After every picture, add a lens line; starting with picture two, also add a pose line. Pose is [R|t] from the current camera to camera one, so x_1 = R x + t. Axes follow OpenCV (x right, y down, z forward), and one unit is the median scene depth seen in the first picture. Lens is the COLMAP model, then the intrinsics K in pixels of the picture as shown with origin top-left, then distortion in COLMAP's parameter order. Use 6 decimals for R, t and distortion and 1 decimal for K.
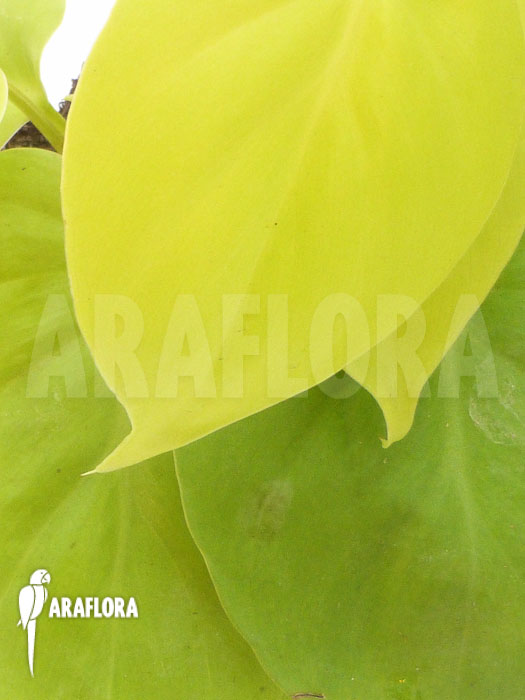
lens RADIAL K [[488.0, 0, 270.5], [0, 488.0, 350.3], [0, 0, 1]] dist [0.052607, 0.006188]
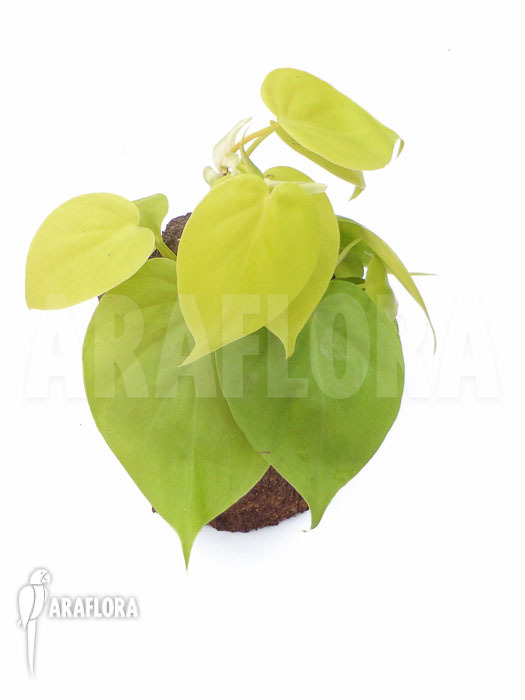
lens RADIAL K [[488.0, 0, 259.4], [0, 488.0, 350.8], [0, 0, 1]] dist [0.052607, 0.006188]
pose [[0.999626, -0.015747, -0.022337, 0.108600], [0.014032, 0.997087, -0.074965, 0.324753], [0.023452, 0.074623, 0.996936, -1.695213]]
